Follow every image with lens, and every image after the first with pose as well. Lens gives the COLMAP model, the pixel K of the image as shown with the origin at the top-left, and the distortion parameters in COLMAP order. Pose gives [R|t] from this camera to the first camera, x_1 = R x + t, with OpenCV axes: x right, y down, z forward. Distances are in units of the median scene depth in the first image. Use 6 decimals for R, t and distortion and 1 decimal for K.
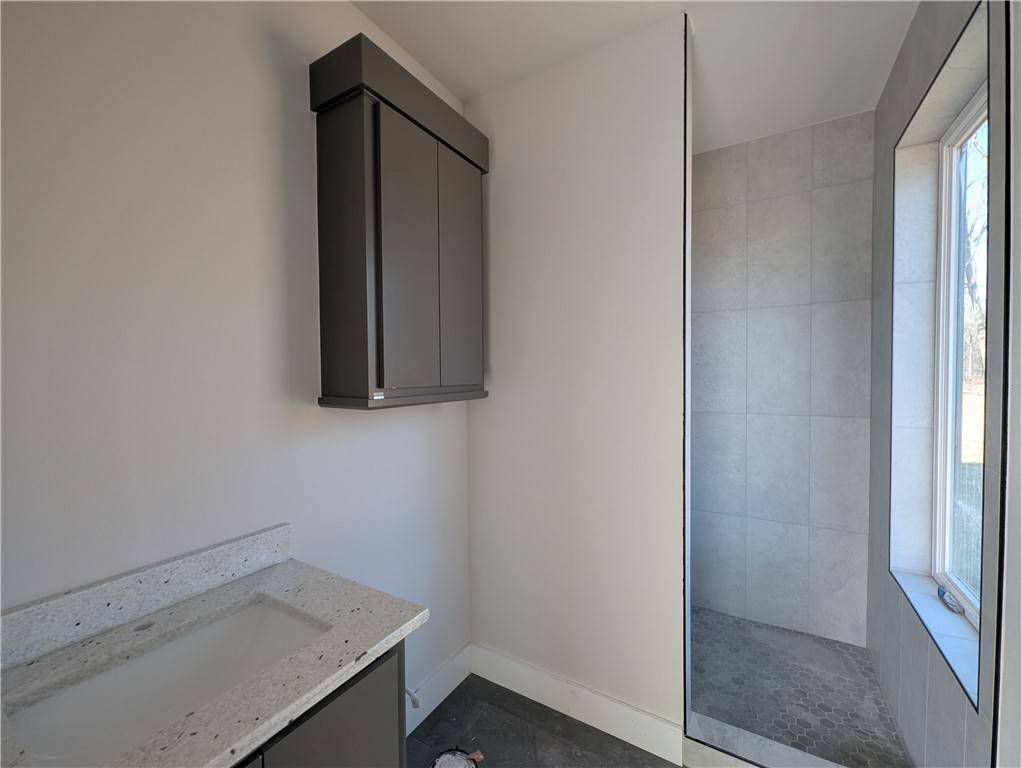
lens RADIAL K [[418.9, 0, 504.6], [0, 418.9, 380.3], [0, 0, 1]] dist [-0.001263, -0.000428]
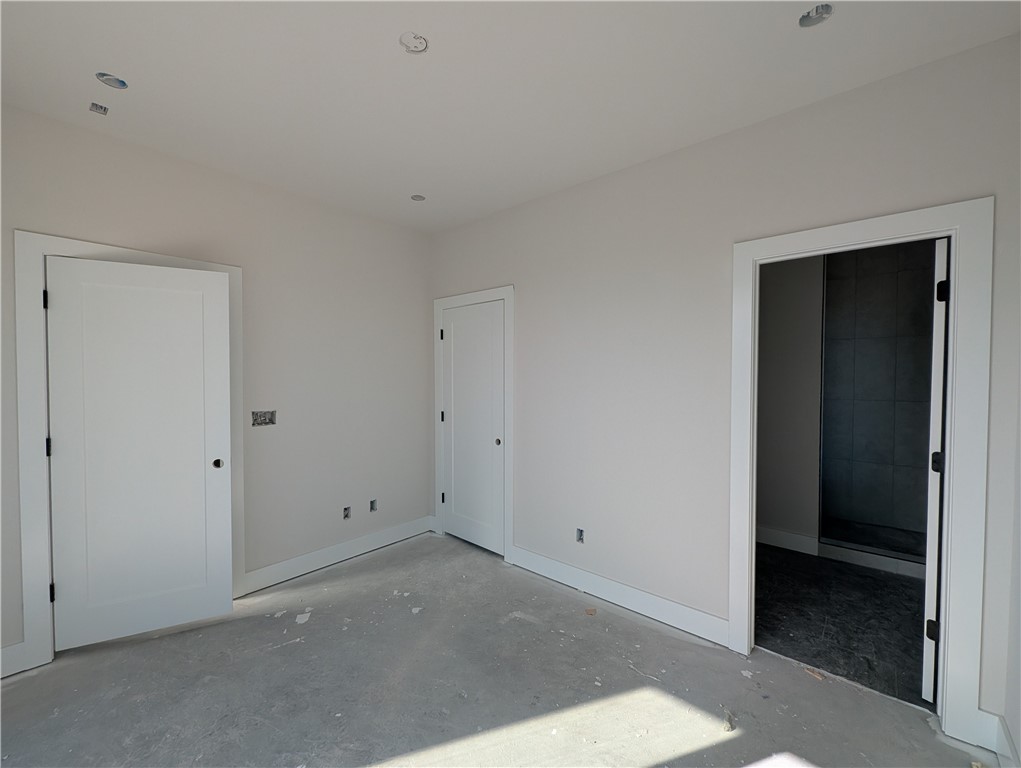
lens RADIAL K [[418.9, 0, 508.3], [0, 418.9, 384.3], [0, 0, 1]] dist [-0.001263, -0.000428]
pose [[0.985772, 0.017816, -0.167141, -0.548272], [-0.018293, 0.999832, -0.001314, 0.044823], [0.167089, 0.004353, 0.985932, -0.954699]]
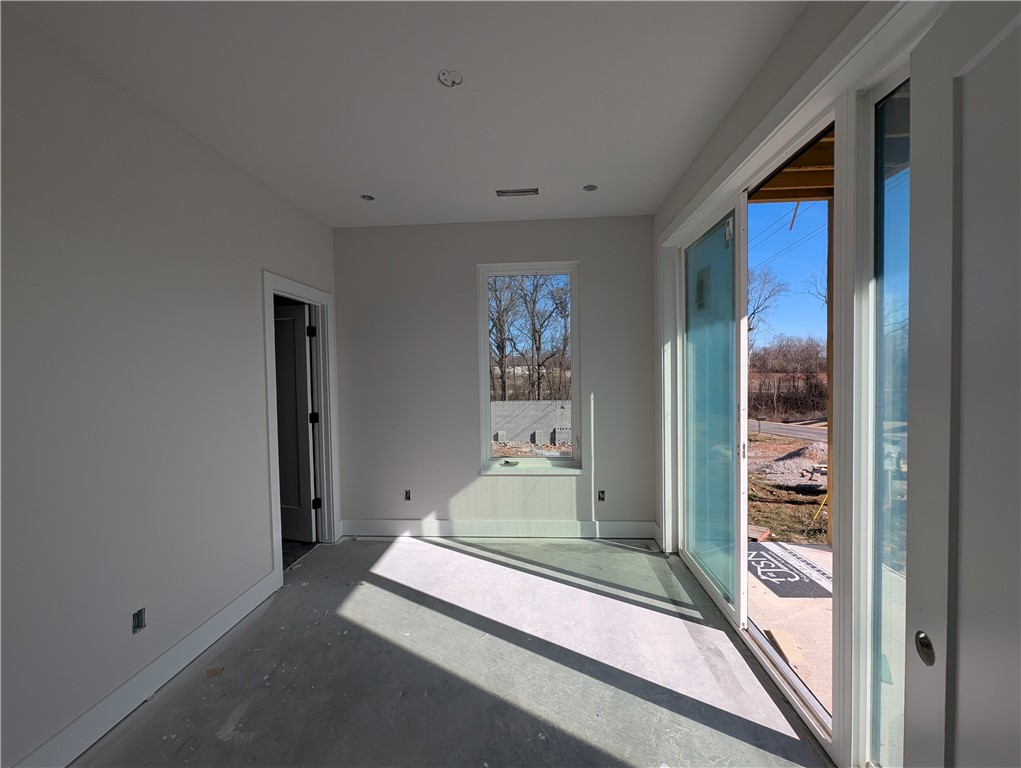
lens RADIAL K [[418.9, 0, 506.6], [0, 418.9, 381.3], [0, 0, 1]] dist [-0.001263, -0.000428]
pose [[-0.449946, -0.006644, 0.893031, -2.734866], [0.049291, 0.998263, 0.032262, 0.001965], [-0.891694, 0.058534, -0.448837, 1.039487]]
